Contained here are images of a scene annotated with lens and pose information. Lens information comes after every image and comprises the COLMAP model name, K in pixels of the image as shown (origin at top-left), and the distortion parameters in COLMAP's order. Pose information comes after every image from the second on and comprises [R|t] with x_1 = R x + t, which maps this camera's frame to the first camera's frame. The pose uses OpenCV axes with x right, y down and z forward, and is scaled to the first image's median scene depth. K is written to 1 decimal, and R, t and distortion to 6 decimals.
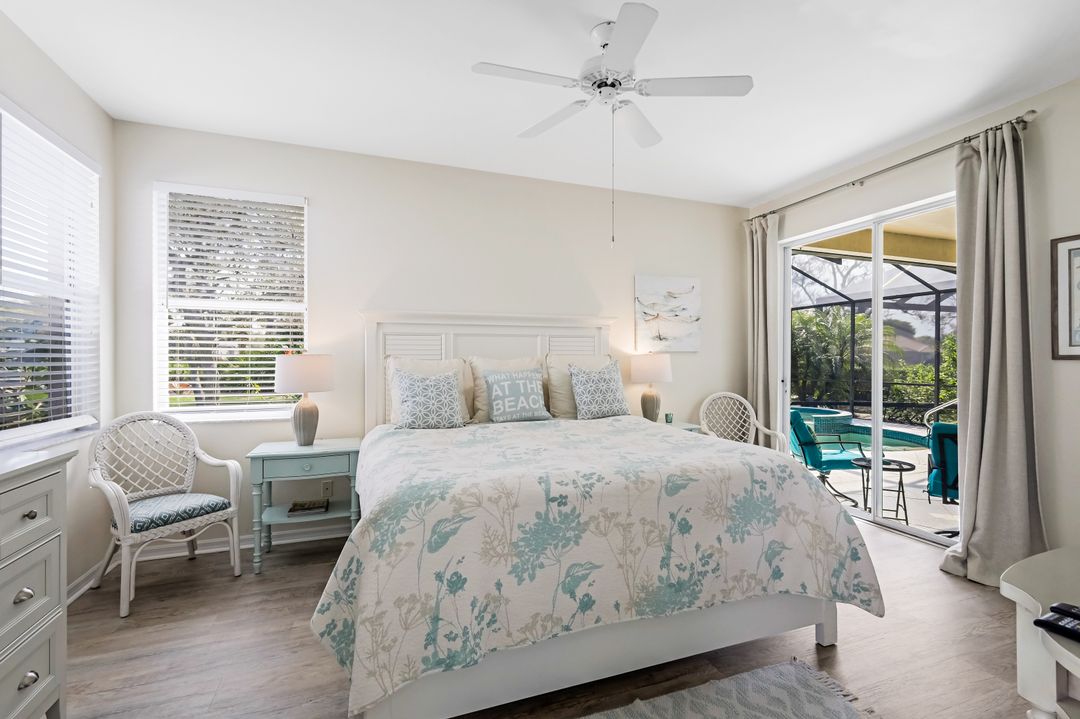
lens RADIAL K [[480.7, 0, 540.0], [0, 480.7, 359.5], [0, 0, 1]] dist [0.002038, 0.000132]
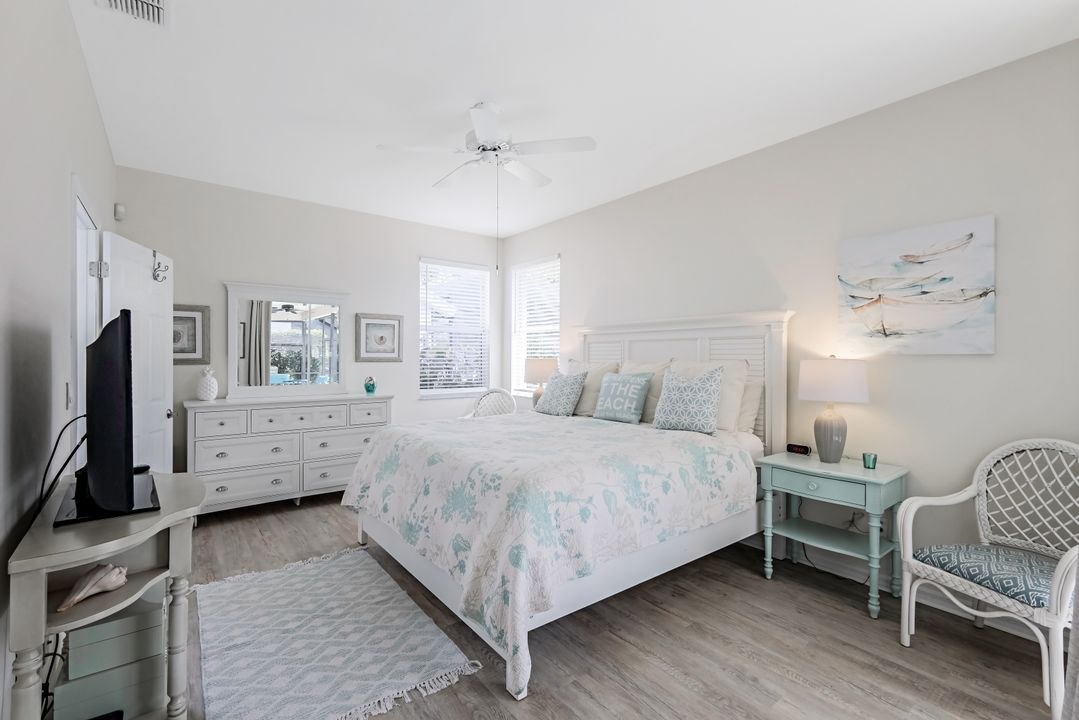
lens RADIAL K [[474.1, 0, 539.0], [0, 474.1, 362.0], [0, 0, 1]] dist [0.003173, 0.000173]
pose [[0.300488, 0.008153, -0.953751, 0.950462], [-0.006001, 0.999960, 0.006658, -0.011315], [0.953767, 0.003723, 0.300525, 0.520182]]
